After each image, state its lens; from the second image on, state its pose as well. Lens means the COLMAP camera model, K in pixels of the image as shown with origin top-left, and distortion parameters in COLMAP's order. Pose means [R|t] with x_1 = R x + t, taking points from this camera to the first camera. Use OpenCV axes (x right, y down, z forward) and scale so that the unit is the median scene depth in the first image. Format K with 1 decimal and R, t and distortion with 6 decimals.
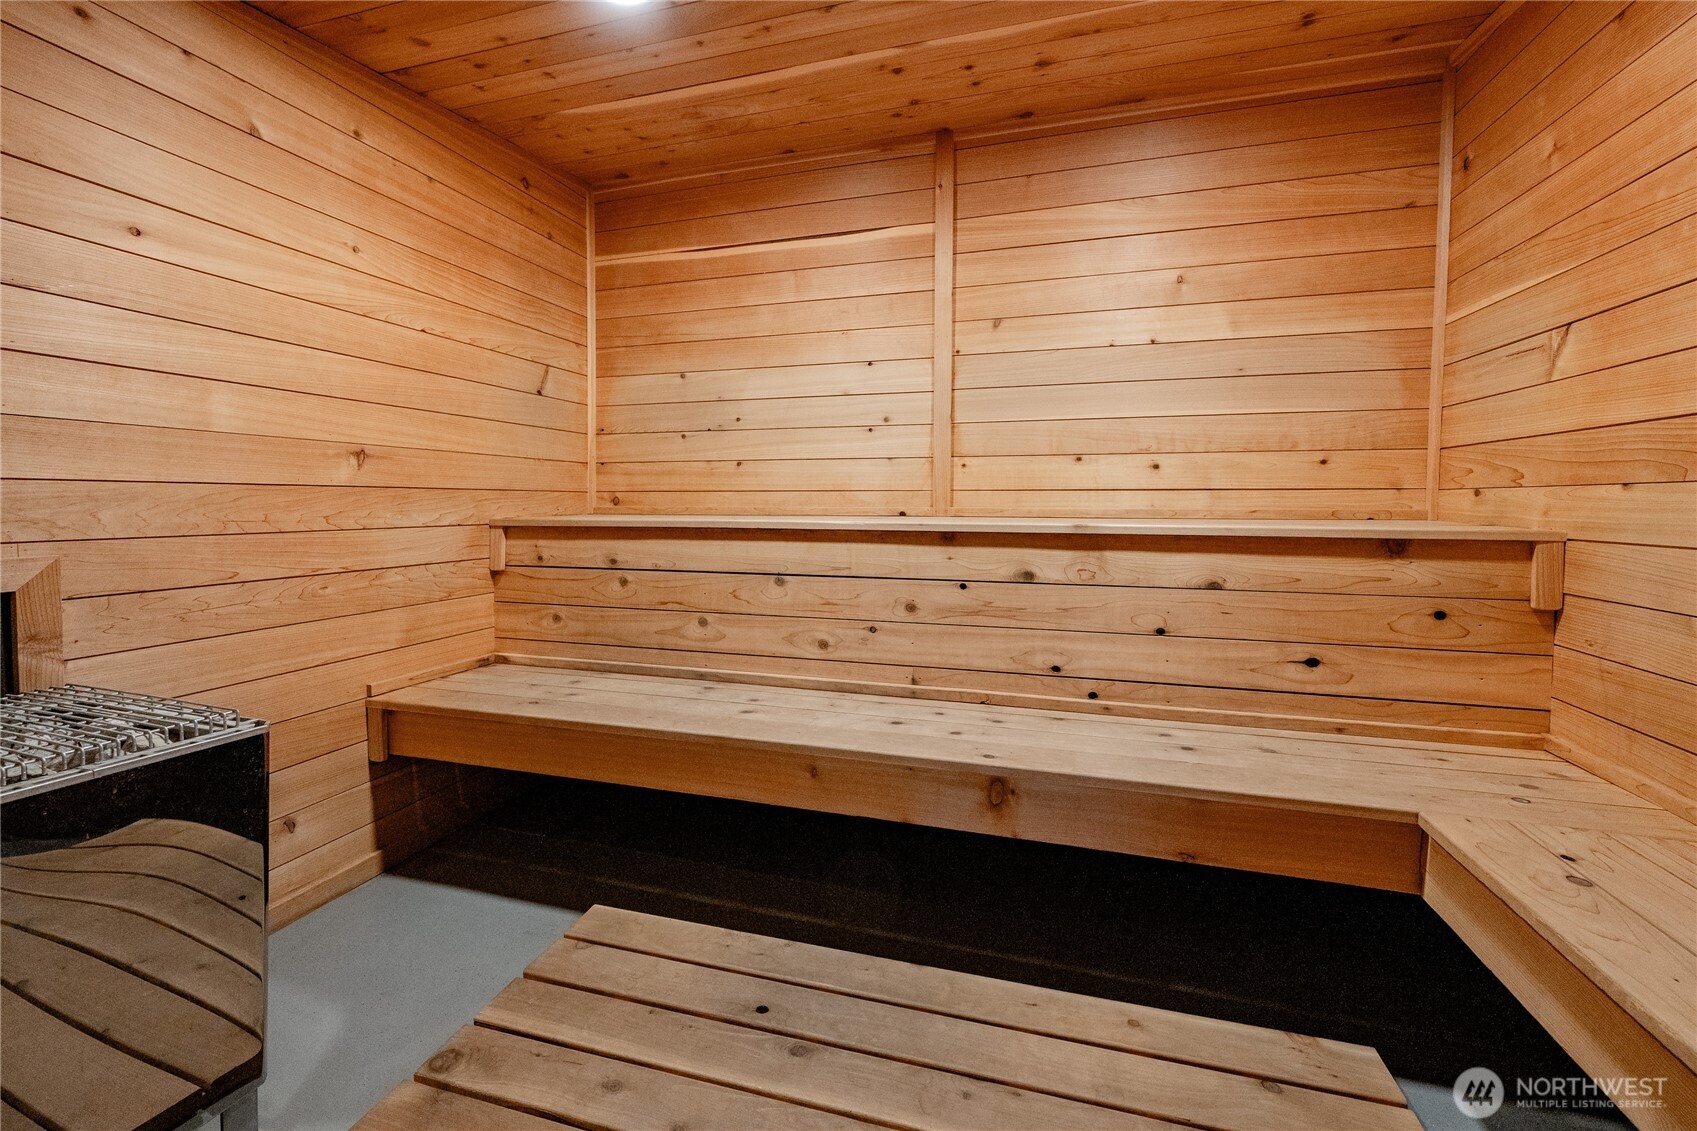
lens RADIAL K [[695.5, 0, 847.4], [0, 695.5, 530.5], [0, 0, 1]] dist [0.000172, -0.000037]
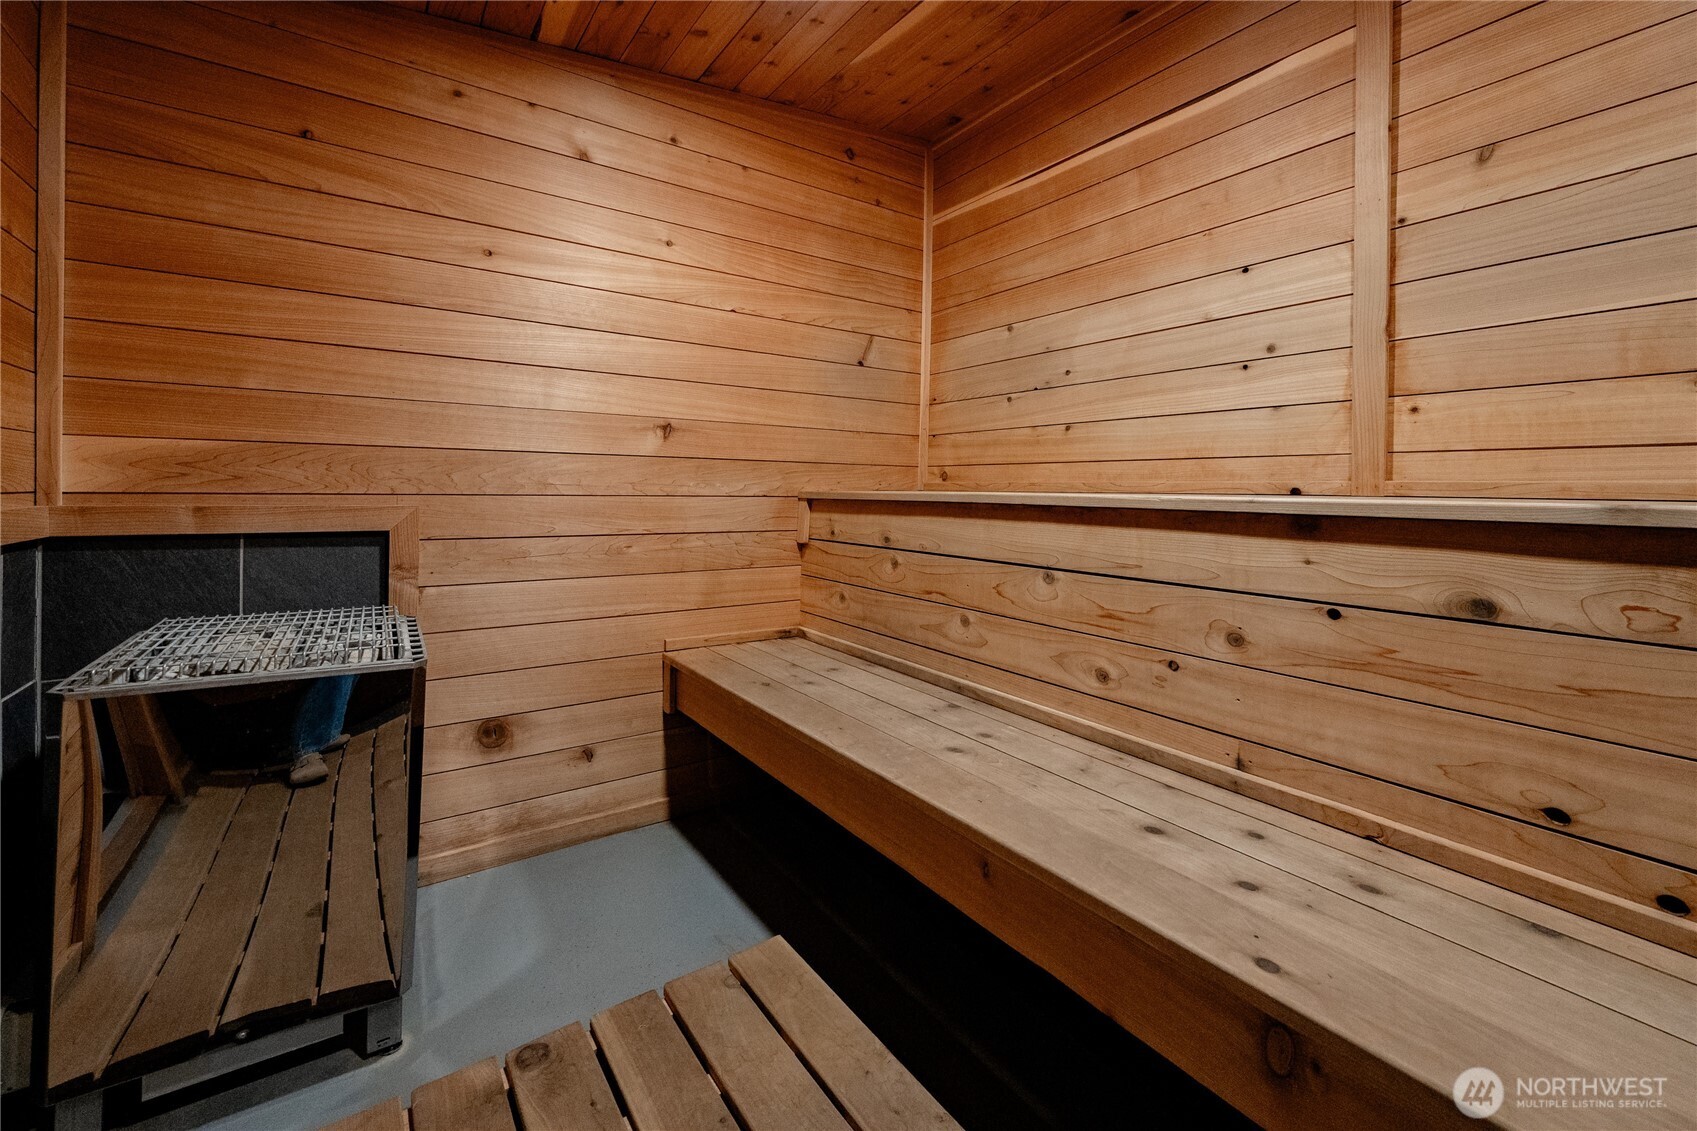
lens RADIAL K [[700.4, 0, 848.2], [0, 700.4, 489.7], [0, 0, 1]] dist [-0.000828, -0.000162]
pose [[0.782250, 0.008721, -0.622904, 0.185635], [-0.035871, 0.998874, -0.031063, 0.010740], [0.621932, 0.046643, 0.781681, 0.279052]]
